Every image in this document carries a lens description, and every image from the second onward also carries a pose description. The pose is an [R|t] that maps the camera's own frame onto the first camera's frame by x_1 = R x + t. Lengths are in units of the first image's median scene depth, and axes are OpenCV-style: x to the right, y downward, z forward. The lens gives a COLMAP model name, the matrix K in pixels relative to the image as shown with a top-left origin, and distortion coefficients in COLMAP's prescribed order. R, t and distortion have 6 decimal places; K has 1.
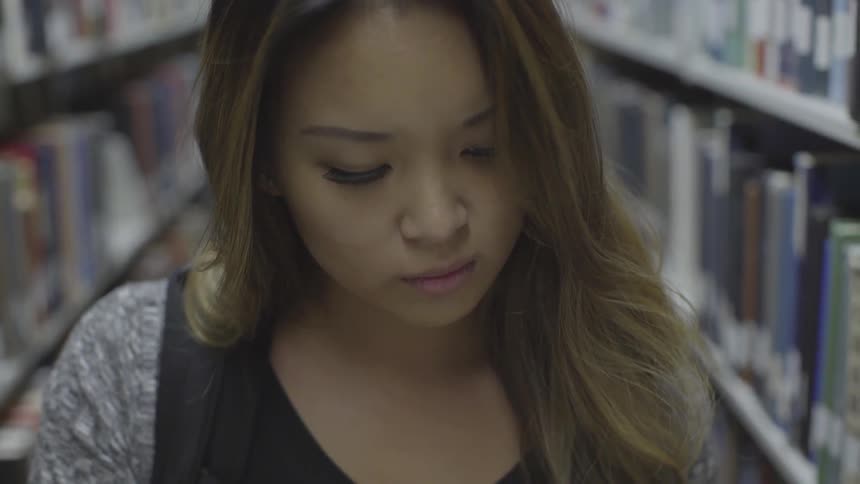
lens RADIAL K [[1257.8, 0, 430.0], [0, 1257.8, 242.0], [0, 0, 1]] dist [-0.179199, 0.123861]
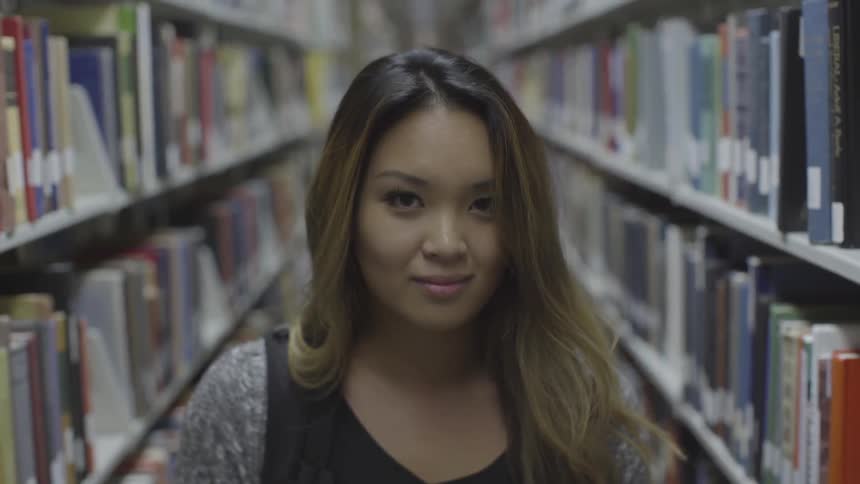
lens RADIAL K [[1257.8, 0, 430.0], [0, 1257.8, 242.0], [0, 0, 1]] dist [-0.179199, 0.123861]
pose [[0.999819, 0.009083, -0.016731, -0.027629], [-0.010672, 0.995182, -0.097463, 0.043689], [0.015765, 0.097624, 0.995099, -0.323689]]
